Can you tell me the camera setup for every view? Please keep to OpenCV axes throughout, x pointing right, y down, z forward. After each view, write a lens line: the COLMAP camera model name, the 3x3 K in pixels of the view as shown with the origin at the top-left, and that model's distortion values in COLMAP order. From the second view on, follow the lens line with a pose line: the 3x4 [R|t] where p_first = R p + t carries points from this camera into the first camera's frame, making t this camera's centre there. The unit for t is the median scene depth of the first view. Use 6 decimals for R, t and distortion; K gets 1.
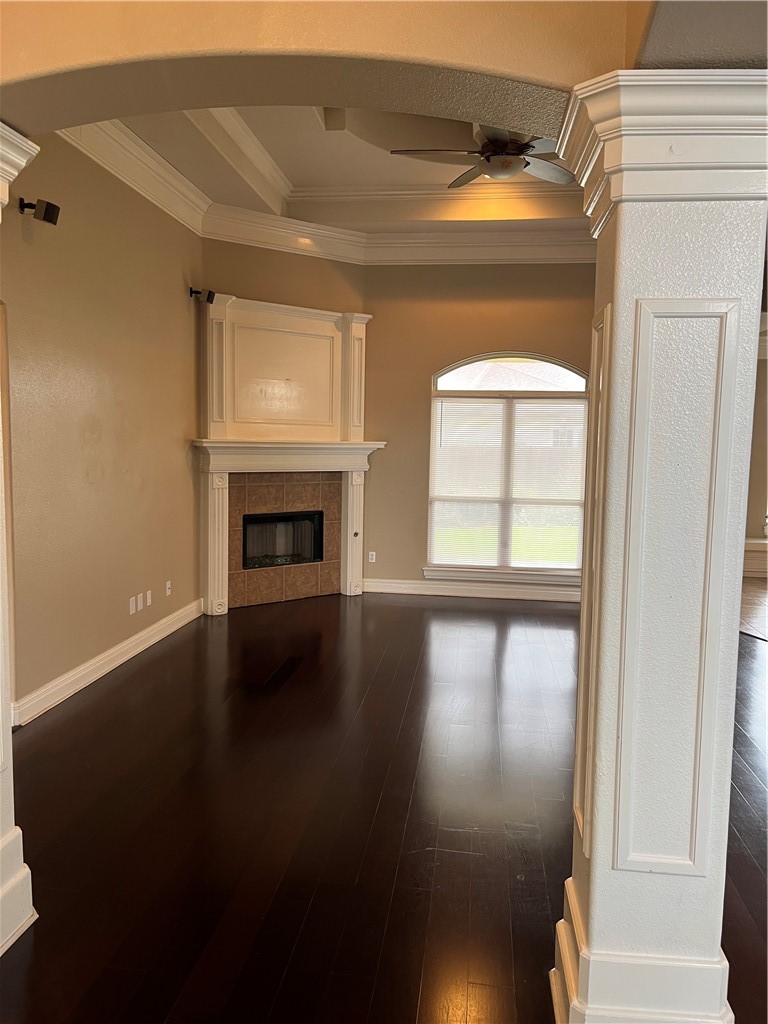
lens RADIAL K [[800.7, 0, 386.4], [0, 800.7, 510.2], [0, 0, 1]] dist [0.011915, -0.012570]
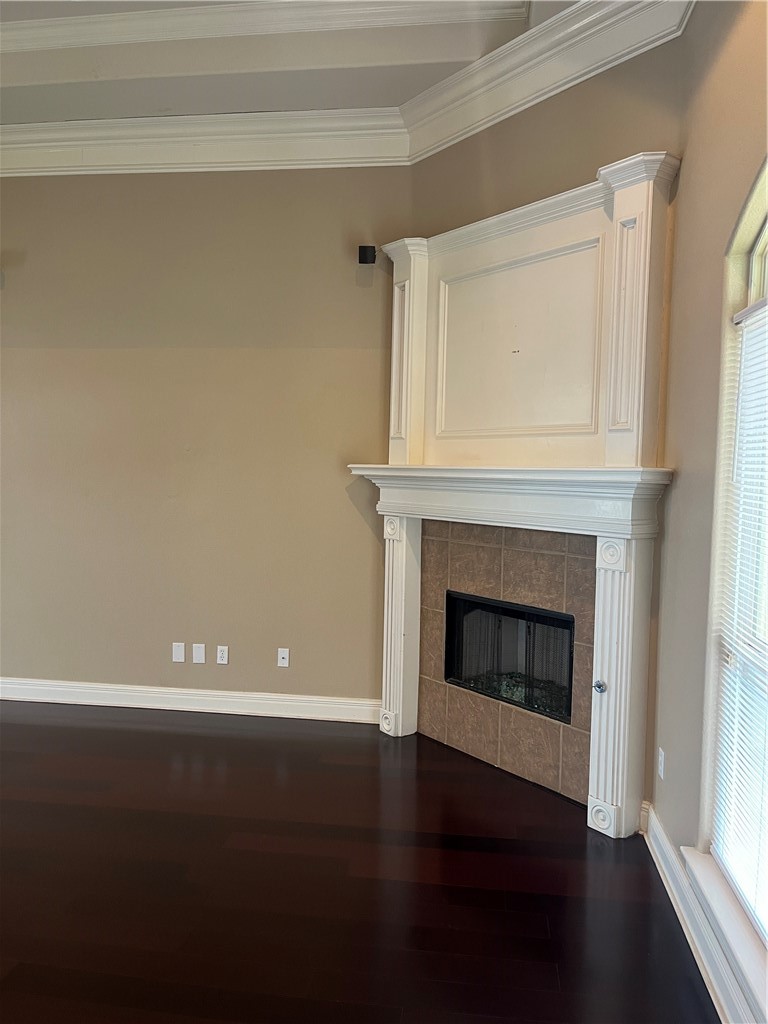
lens RADIAL K [[780.4, 0, 383.7], [0, 780.4, 514.1], [0, 0, 1]] dist [0.052226, -0.084840]
pose [[-0.046557, 0.032055, -0.998401, 0.403224], [-0.110032, 0.993238, 0.037020, -0.067020], [0.992837, 0.111580, -0.042716, 0.958561]]
